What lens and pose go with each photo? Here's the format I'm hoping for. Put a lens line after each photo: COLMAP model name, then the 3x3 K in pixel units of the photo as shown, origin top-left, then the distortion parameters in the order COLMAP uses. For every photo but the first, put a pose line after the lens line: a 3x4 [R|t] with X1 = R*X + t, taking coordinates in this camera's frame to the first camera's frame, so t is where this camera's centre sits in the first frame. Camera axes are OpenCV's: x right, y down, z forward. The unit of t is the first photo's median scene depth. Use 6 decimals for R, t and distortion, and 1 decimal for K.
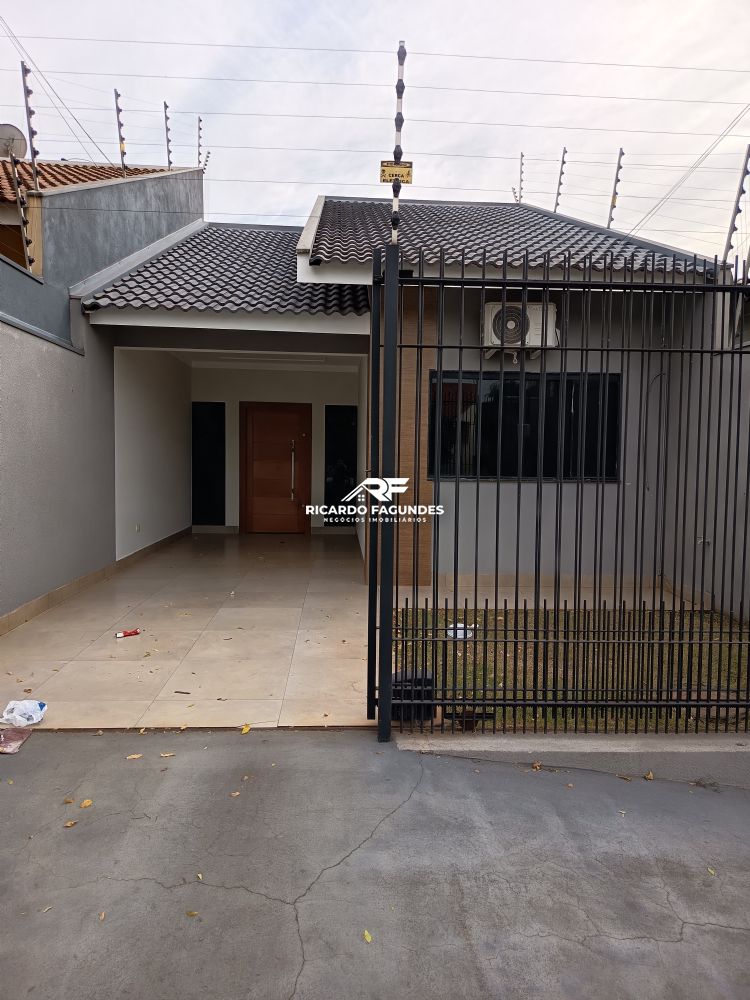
lens RADIAL K [[691.9, 0, 373.3], [0, 691.9, 497.6], [0, 0, 1]] dist [0.056202, -0.068931]
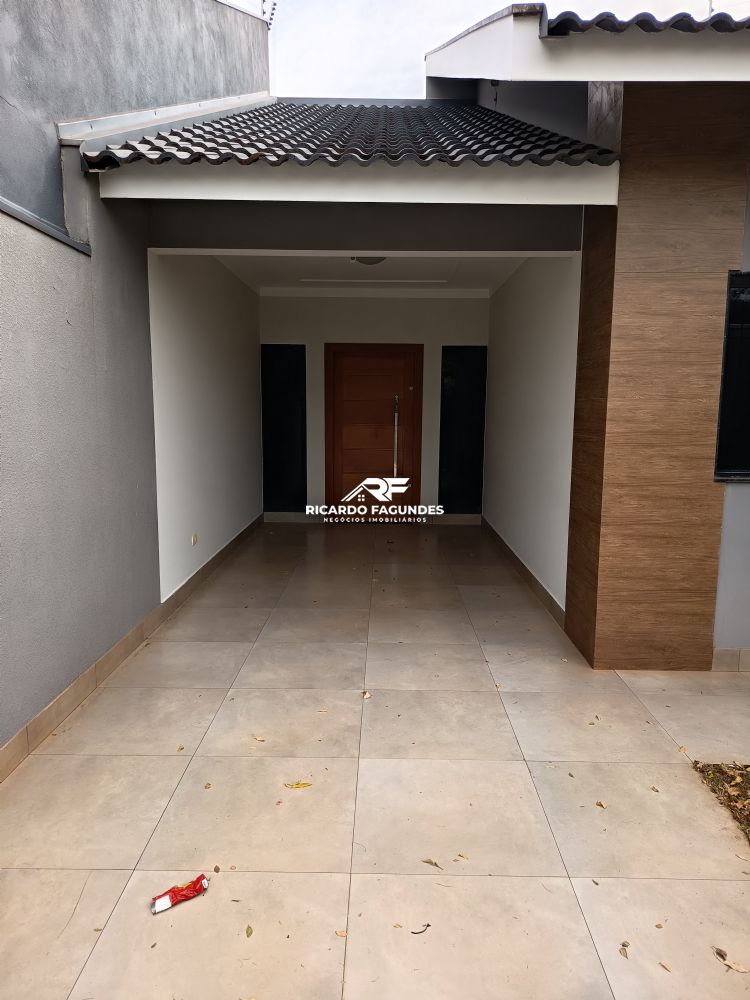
lens RADIAL K [[691.9, 0, 373.3], [0, 691.9, 497.6], [0, 0, 1]] dist [0.056202, -0.068931]
pose [[0.997602, 0.003456, -0.069124, -0.114981], [0.002046, 0.996844, 0.079363, -0.043655], [0.069181, -0.079314, 0.994446, 0.336705]]
